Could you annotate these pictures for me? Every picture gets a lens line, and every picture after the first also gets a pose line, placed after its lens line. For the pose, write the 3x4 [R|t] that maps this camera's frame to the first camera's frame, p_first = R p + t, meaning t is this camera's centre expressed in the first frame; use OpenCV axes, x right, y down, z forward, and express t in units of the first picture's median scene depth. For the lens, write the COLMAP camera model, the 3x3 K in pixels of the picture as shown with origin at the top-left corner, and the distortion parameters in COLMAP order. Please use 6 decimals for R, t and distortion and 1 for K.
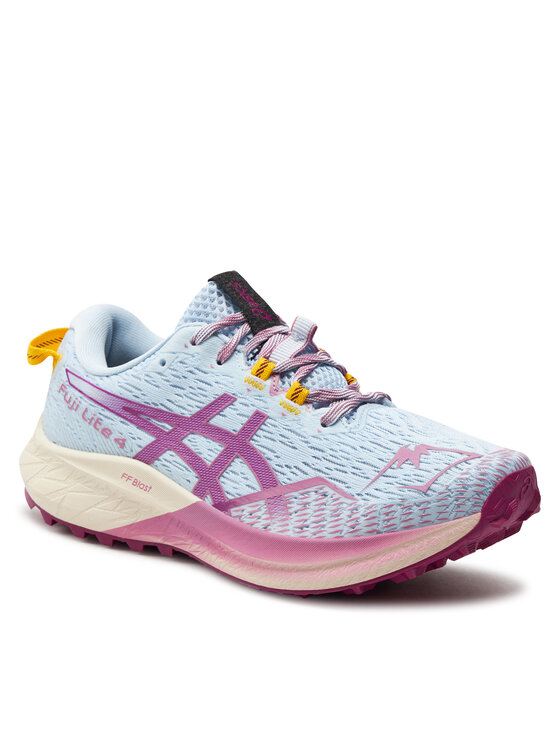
lens RADIAL K [[2199.1, 0, 280.0], [0, 2199.1, 373.0], [0, 0, 1]] dist [-0.031264, -0.279436]
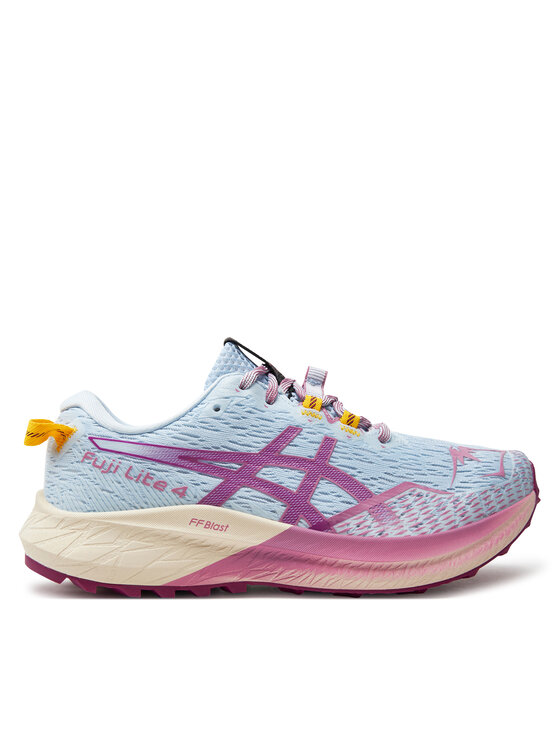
lens RADIAL K [[882.1, 0, 280.0], [0, 882.1, 373.0], [0, 0, 1]] dist [-0.187864, 0.018852]
pose [[0.812924, -0.026979, 0.581745, -0.276926], [0.165120, 0.968611, -0.185816, 0.063077], [-0.558471, 0.247112, 0.791862, 0.650251]]
